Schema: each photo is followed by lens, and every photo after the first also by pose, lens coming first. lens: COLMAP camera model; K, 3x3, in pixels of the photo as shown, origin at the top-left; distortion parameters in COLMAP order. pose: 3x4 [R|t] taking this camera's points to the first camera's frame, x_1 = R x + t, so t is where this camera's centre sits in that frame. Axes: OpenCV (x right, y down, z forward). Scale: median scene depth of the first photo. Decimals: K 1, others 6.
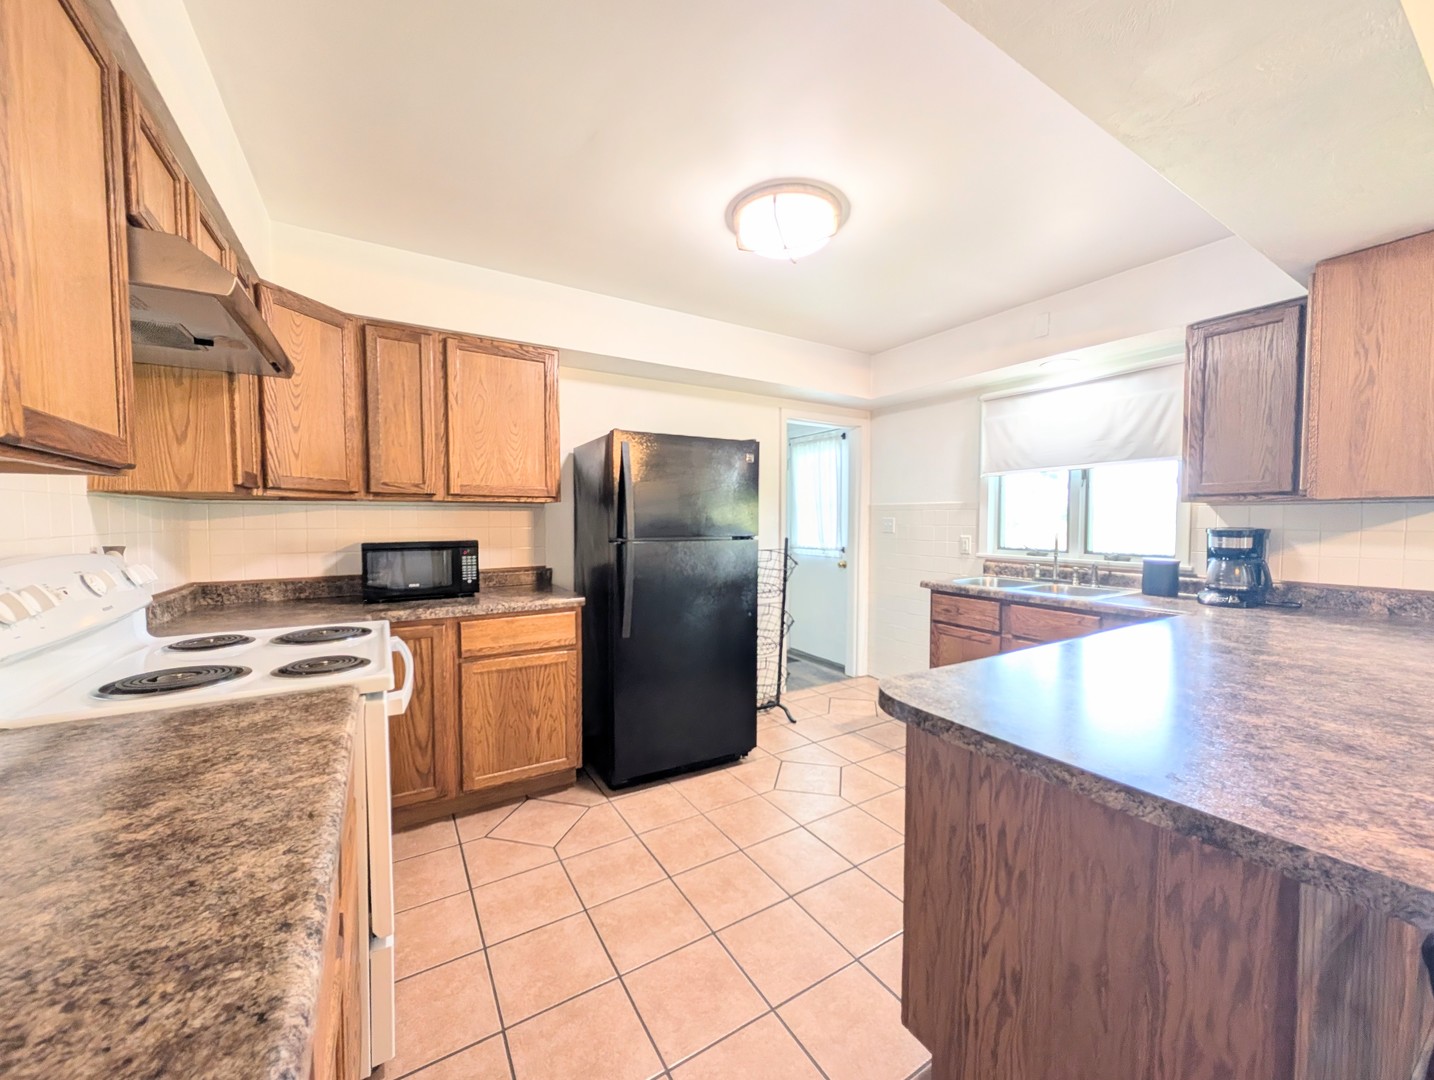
lens RADIAL K [[544.1, 0, 722.2], [0, 544.1, 540.1], [0, 0, 1]] dist [-0.000206, 0.000131]
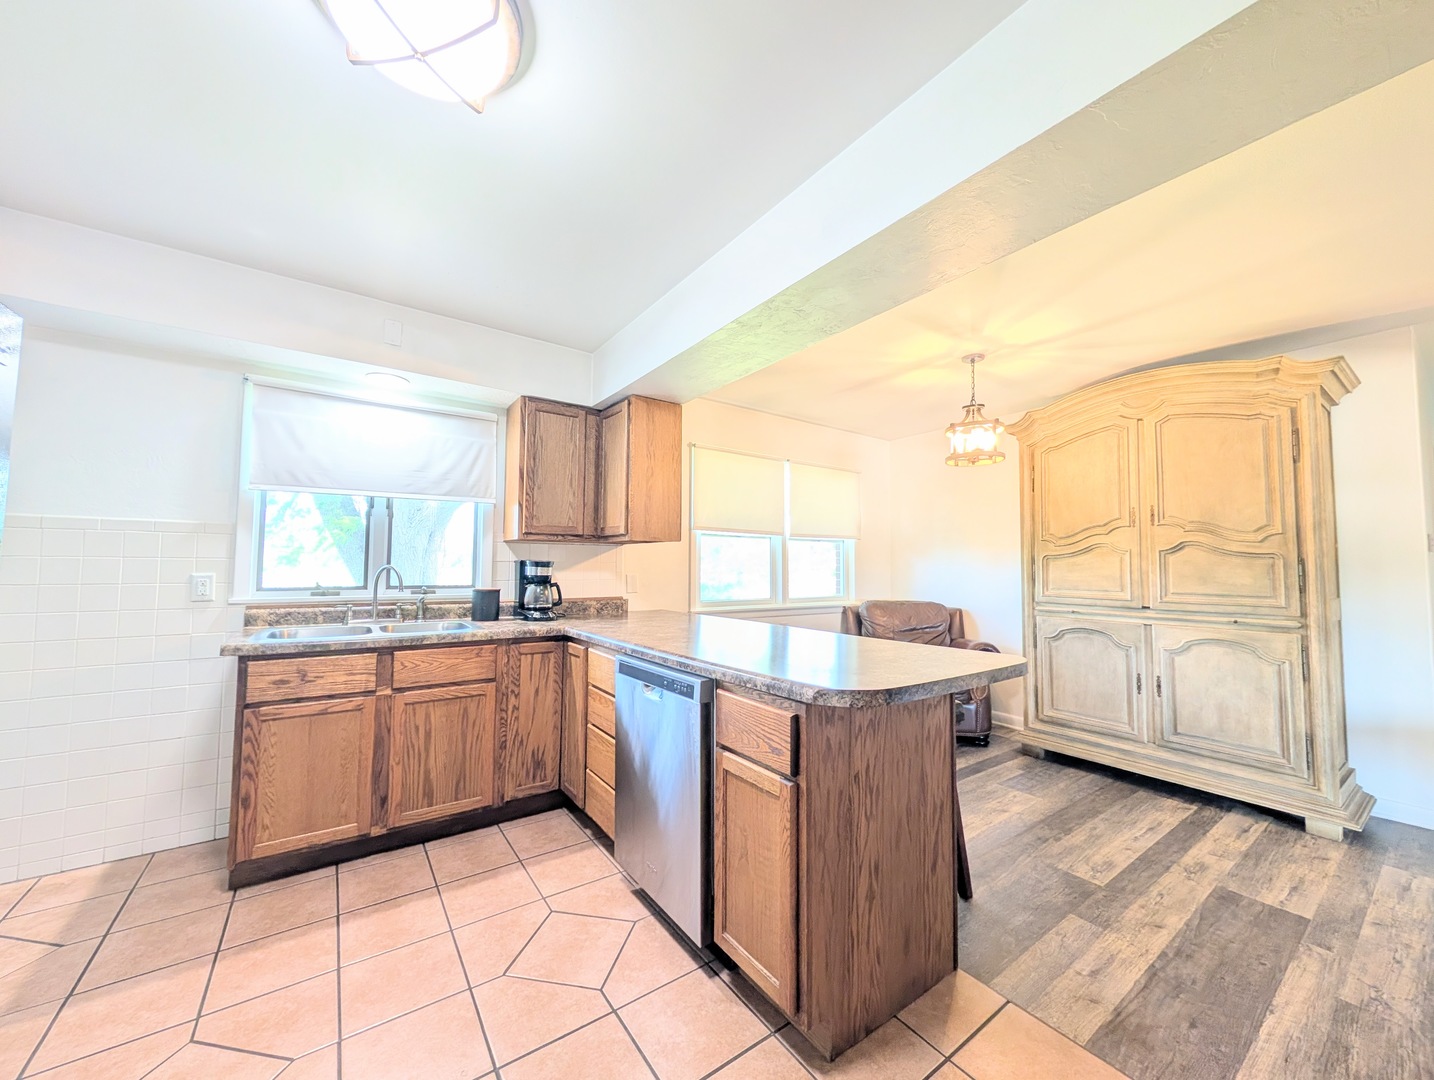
lens RADIAL K [[544.1, 0, 722.2], [0, 544.1, 540.1], [0, 0, 1]] dist [-0.000206, 0.000131]
pose [[-0.070311, 0.049923, 0.996275, -0.369279], [0.033417, 0.998304, -0.047666, 0.005997], [-0.996965, 0.029941, -0.071861, 0.618566]]
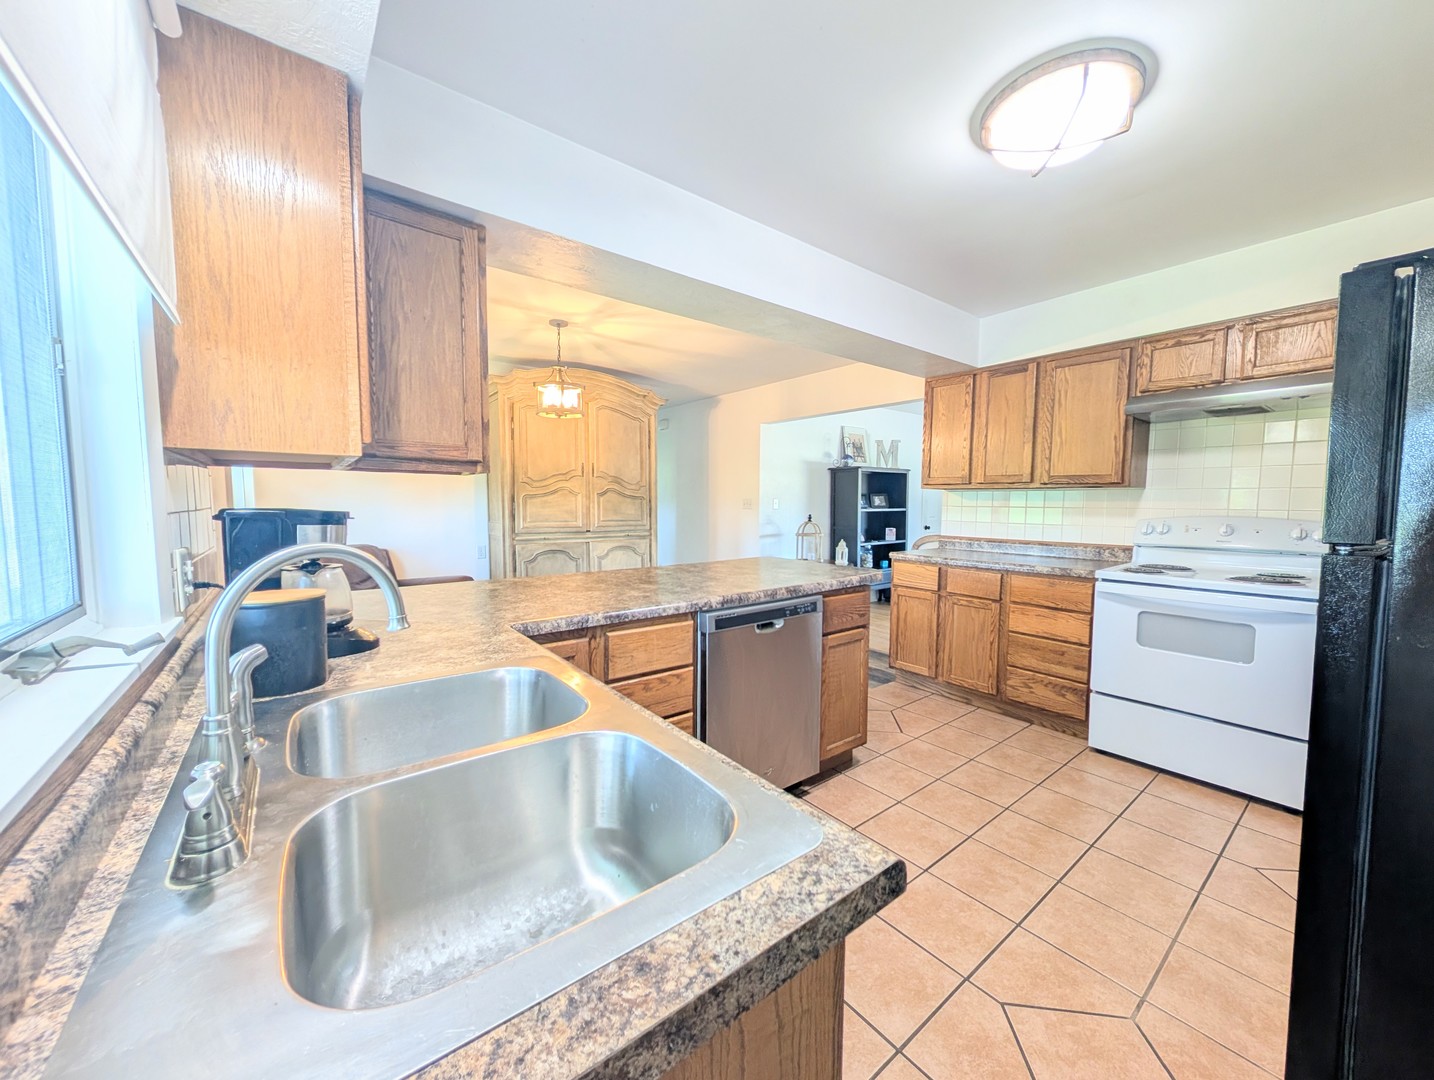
lens RADIAL K [[542.1, 0, 723.3], [0, 542.1, 540.6], [0, 0, 1]] dist [0.001539, -0.000266]
pose [[-0.993491, 0.001201, -0.113908, 0.560730], [-0.011730, 0.993551, 0.112779, -0.050546], [0.113309, 0.113381, -0.987069, 1.472768]]
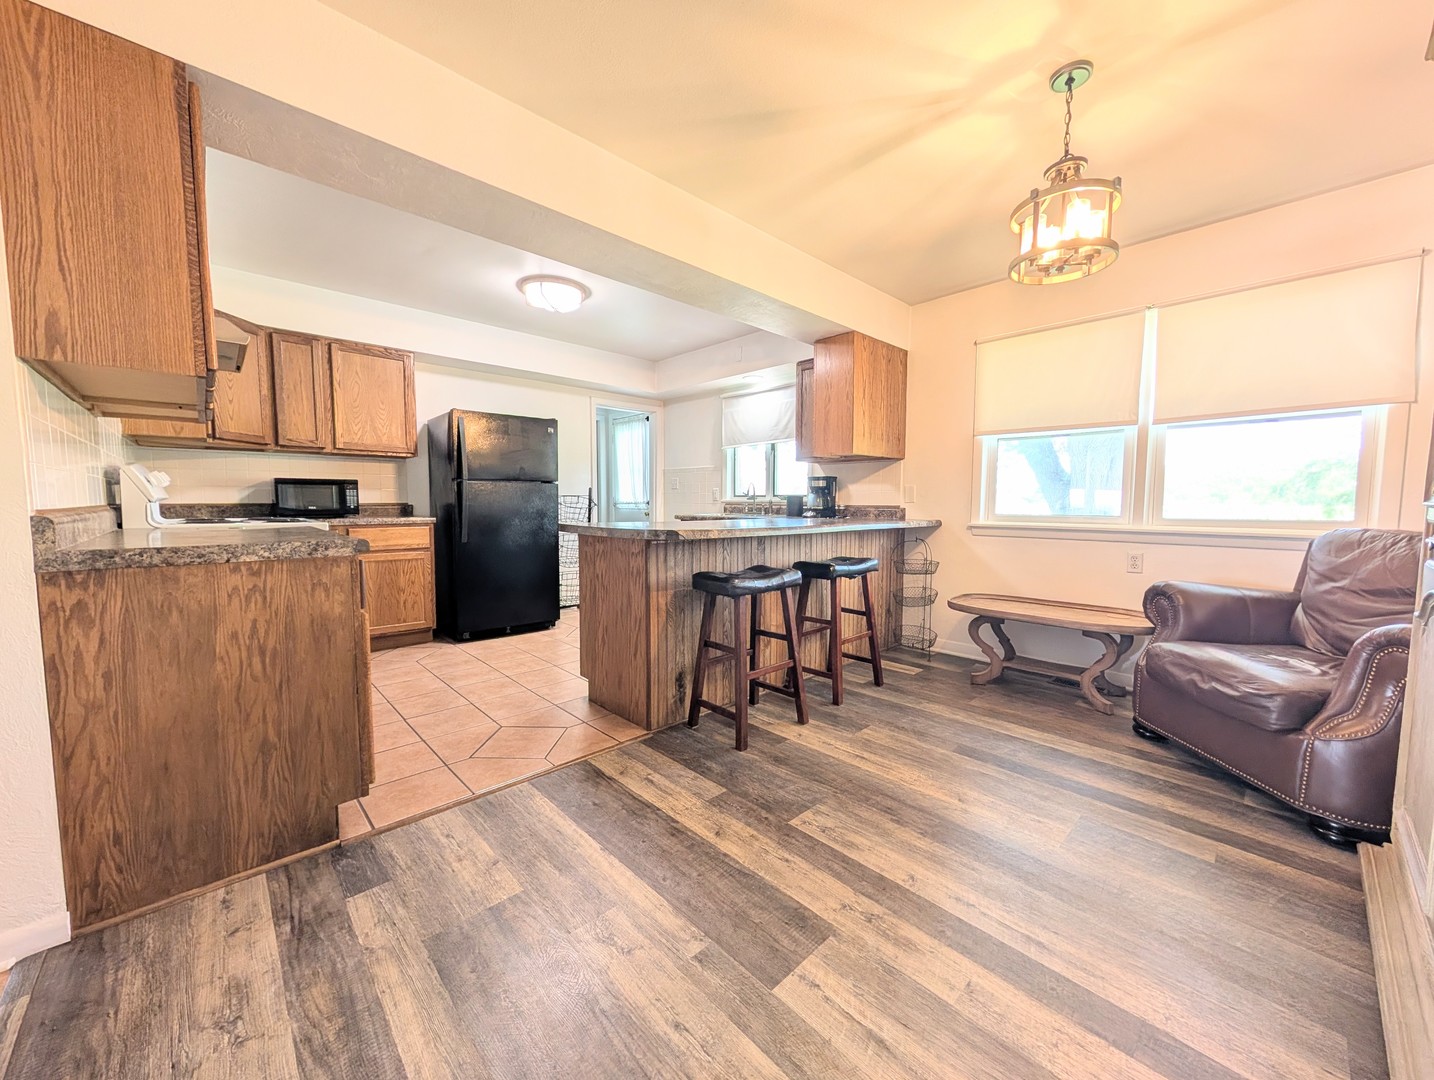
lens RADIAL K [[544.1, 0, 722.2], [0, 544.1, 540.1], [0, 0, 1]] dist [-0.000206, 0.000131]
pose [[0.978867, -0.011272, 0.204188, 0.231195], [0.004688, 0.999454, 0.032703, 0.124746], [-0.204445, -0.031055, 0.978385, -0.691346]]
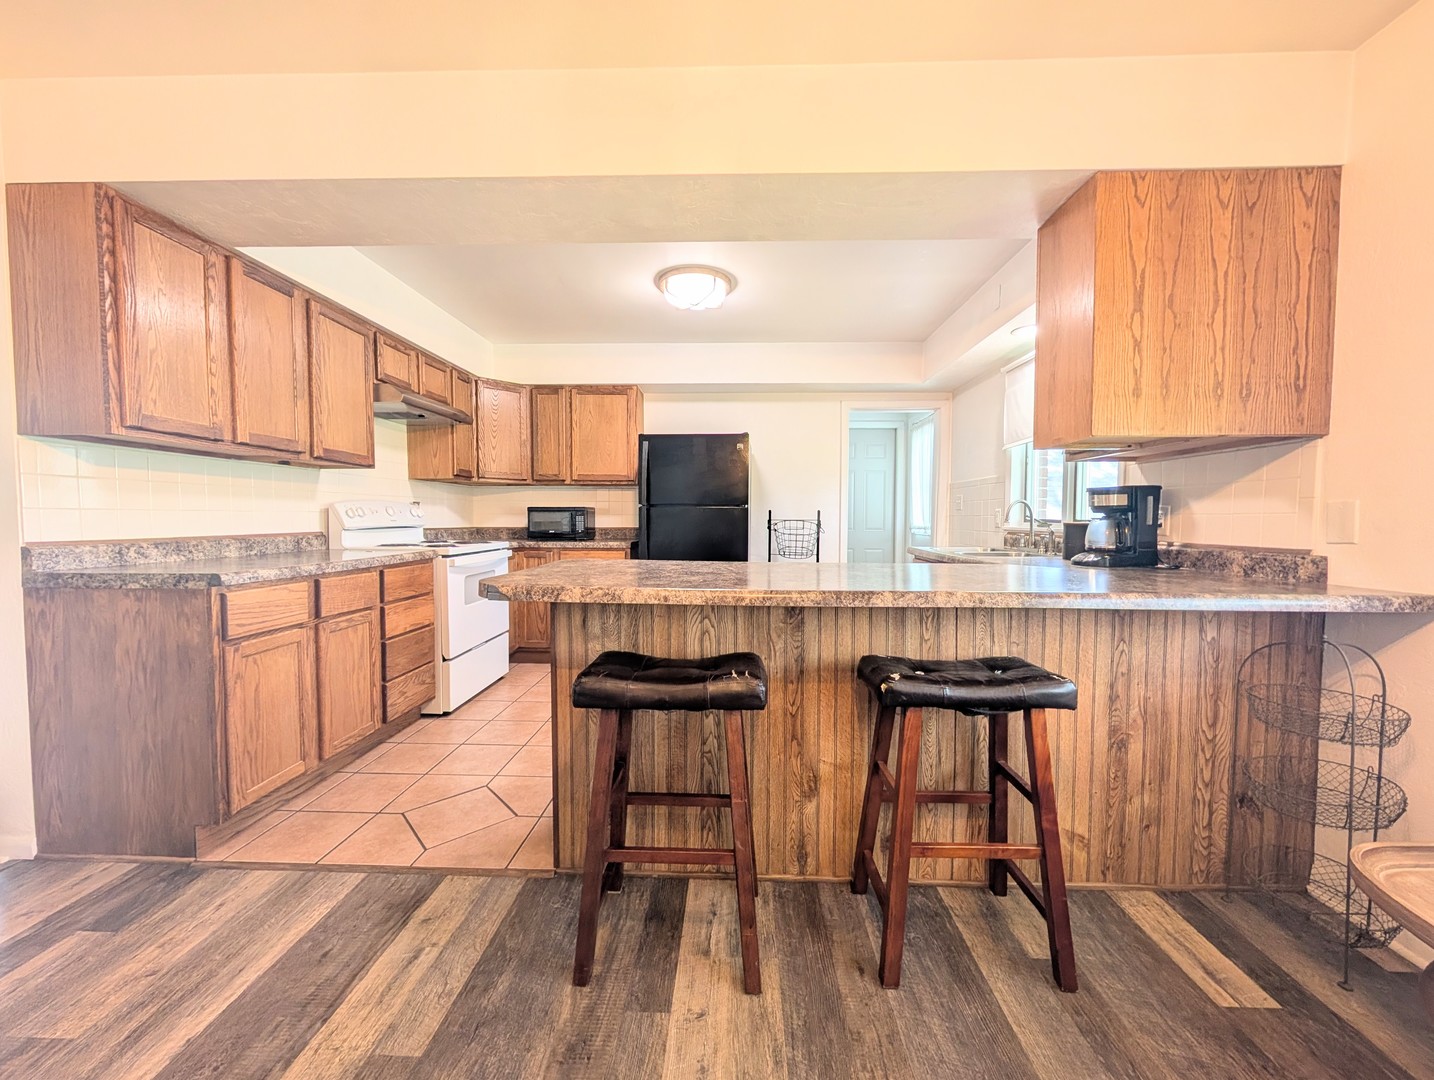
lens RADIAL K [[542.1, 0, 723.3], [0, 542.1, 540.6], [0, 0, 1]] dist [0.001539, -0.000266]
pose [[0.832750, 0.027414, -0.552970, 0.848370], [-0.026108, 0.999607, 0.010238, 0.077611], [0.553033, 0.005911, 0.833139, -0.158775]]
